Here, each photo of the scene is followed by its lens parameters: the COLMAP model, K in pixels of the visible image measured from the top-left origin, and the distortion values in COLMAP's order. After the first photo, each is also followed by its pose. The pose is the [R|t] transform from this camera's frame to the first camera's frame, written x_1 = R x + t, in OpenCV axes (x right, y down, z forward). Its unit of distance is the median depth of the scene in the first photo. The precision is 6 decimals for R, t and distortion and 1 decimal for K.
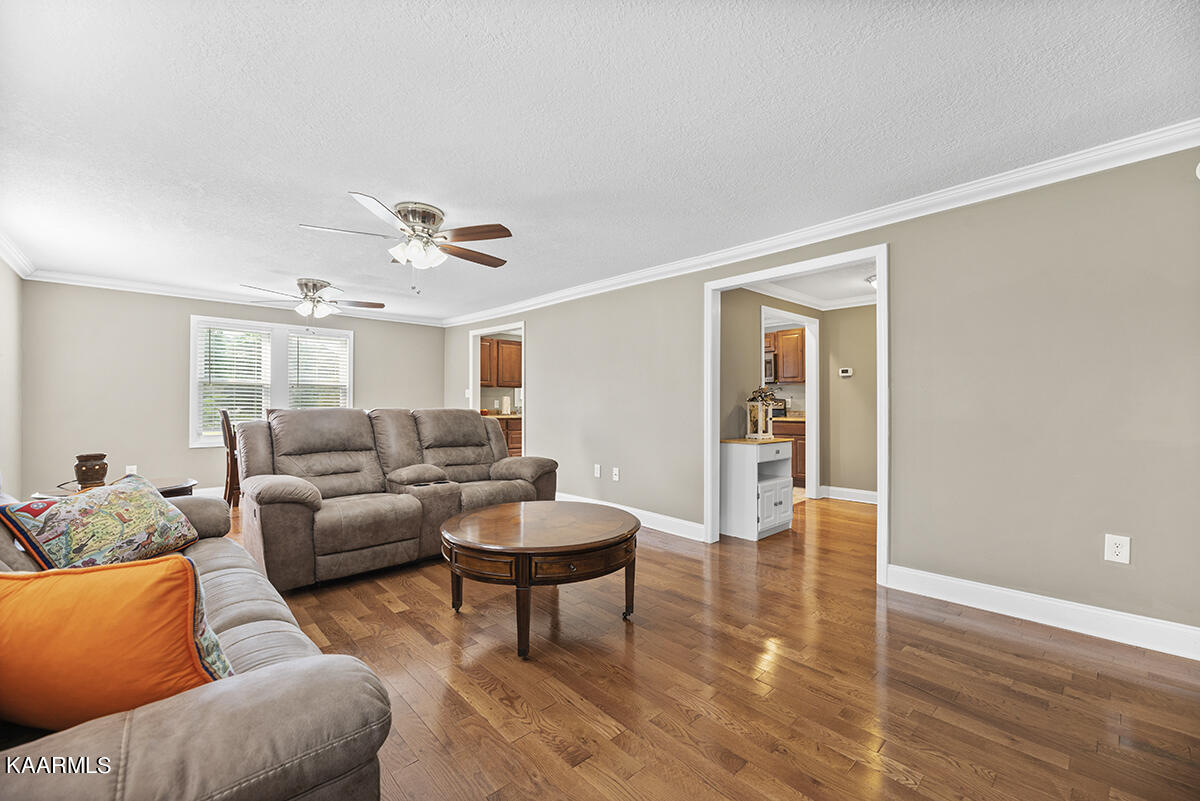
lens RADIAL K [[485.3, 0, 600.0], [0, 485.3, 400.5], [0, 0, 1]] dist [-0.000886, -0.000098]
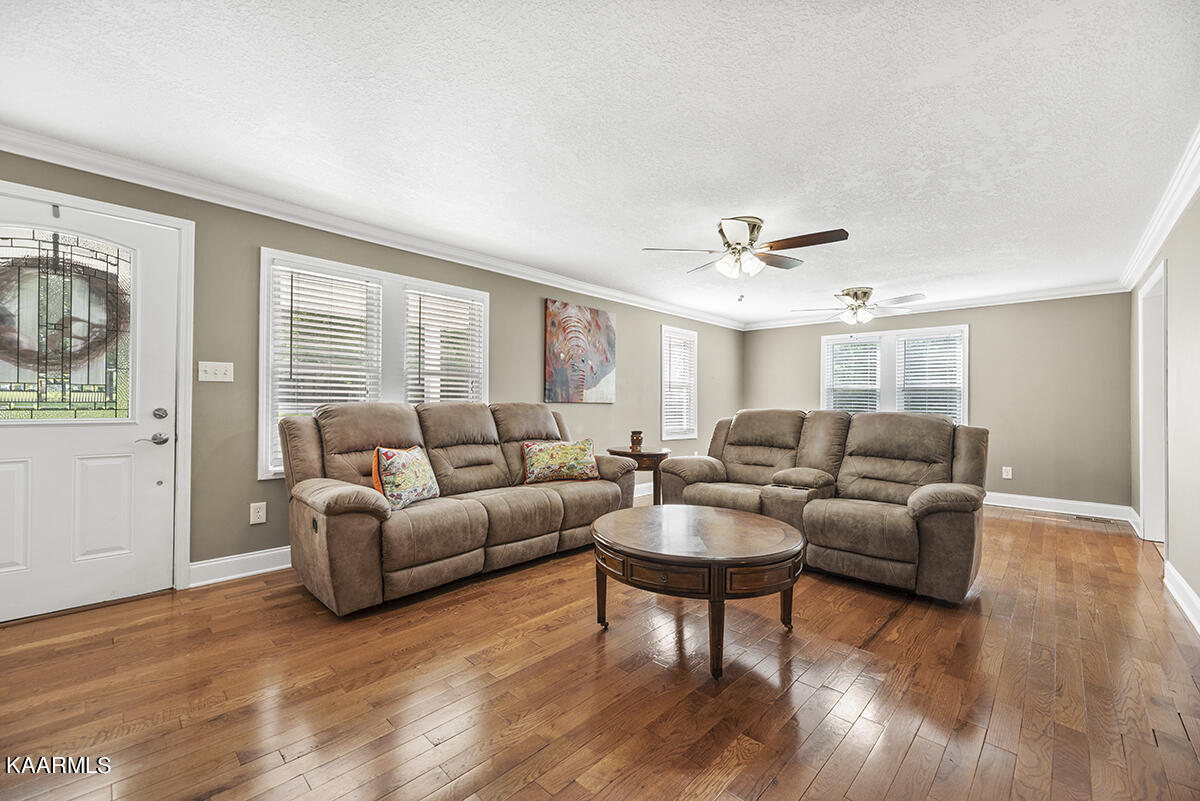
lens RADIAL K [[485.3, 0, 600.0], [0, 485.3, 400.5], [0, 0, 1]] dist [-0.000886, -0.000098]
pose [[0.058640, -0.009065, -0.998238, 0.557326], [-0.006234, 0.999936, -0.009447, 0.009170], [0.998260, 0.006777, 0.058580, 0.527427]]
